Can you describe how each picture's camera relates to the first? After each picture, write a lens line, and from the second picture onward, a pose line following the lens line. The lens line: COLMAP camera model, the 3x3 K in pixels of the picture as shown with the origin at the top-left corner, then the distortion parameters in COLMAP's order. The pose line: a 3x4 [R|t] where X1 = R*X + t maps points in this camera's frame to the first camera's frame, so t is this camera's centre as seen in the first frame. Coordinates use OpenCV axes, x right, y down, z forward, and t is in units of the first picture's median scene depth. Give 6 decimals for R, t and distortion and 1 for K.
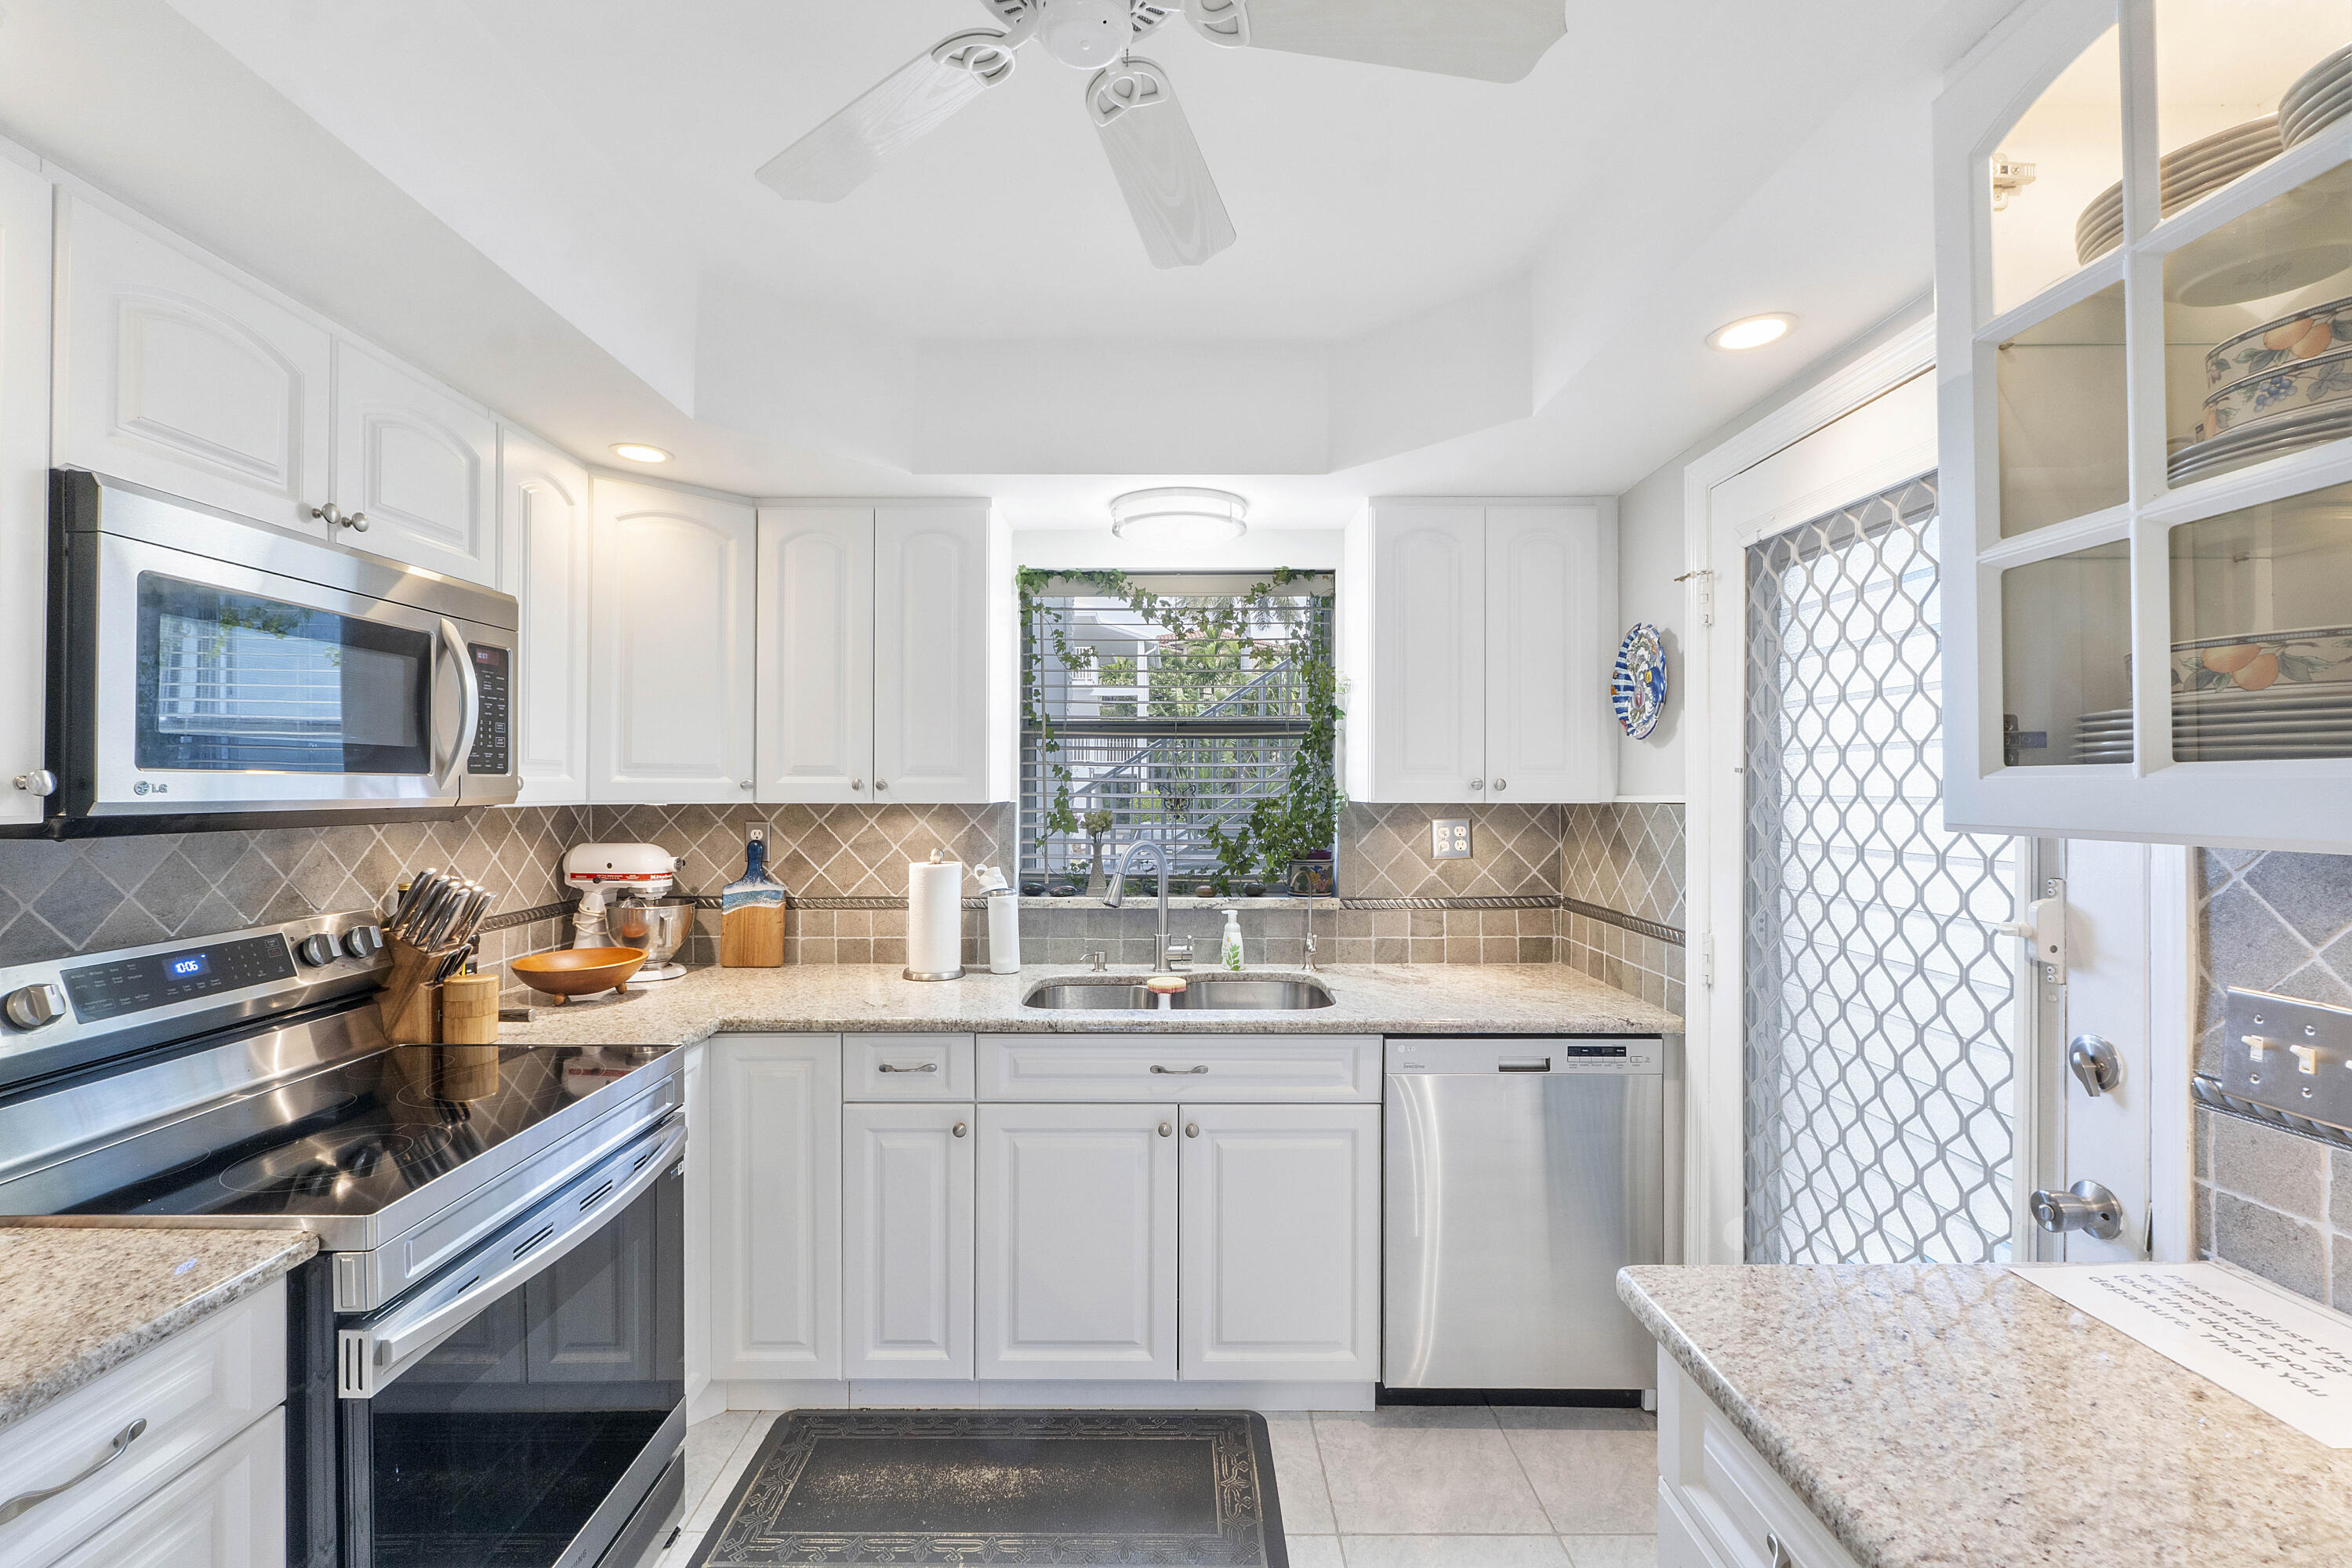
lens RADIAL K [[994.8, 0, 1160.8], [0, 994.8, 784.3], [0, 0, 1]] dist [-0.002105, -0.000964]
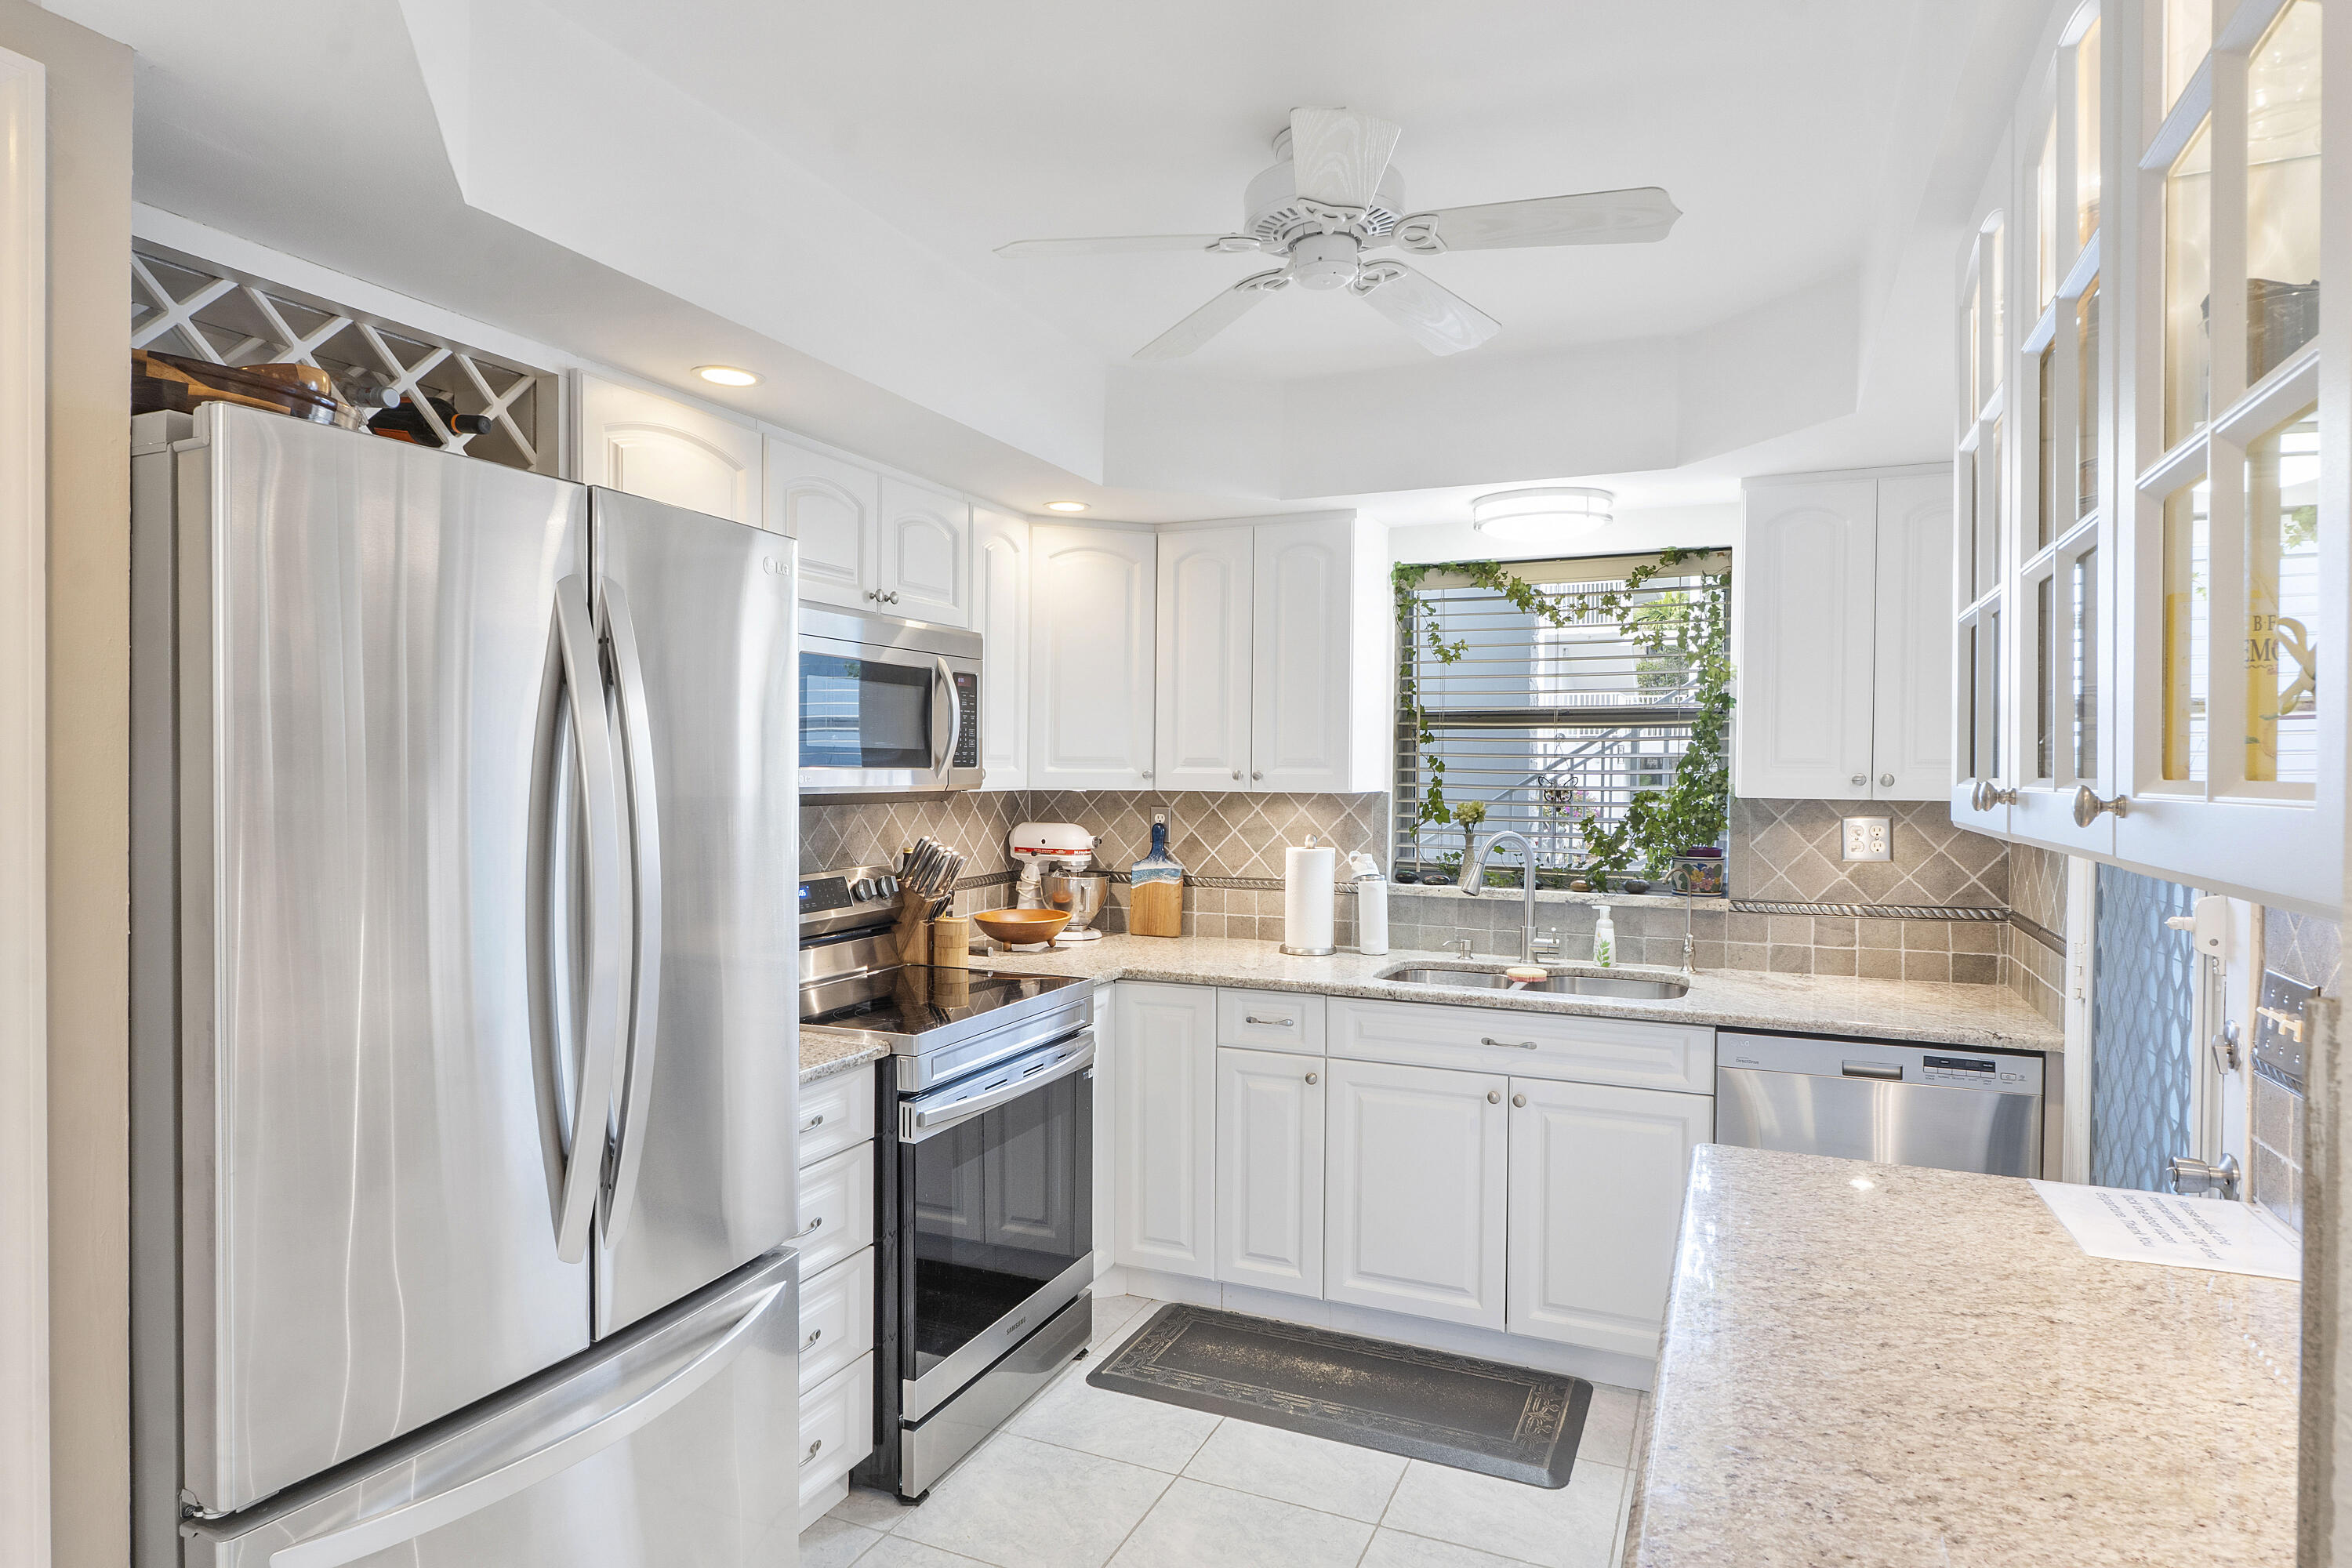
lens RADIAL K [[1298.2, 0, 1176.0], [0, 1298.2, 784.0], [0, 0, 1]] dist [0.002782, 0.000045]
pose [[0.918483, 0.010195, -0.395329, 0.203754], [-0.004688, 0.999878, 0.014895, -0.010687], [0.395433, -0.011827, 0.918419, -0.361982]]
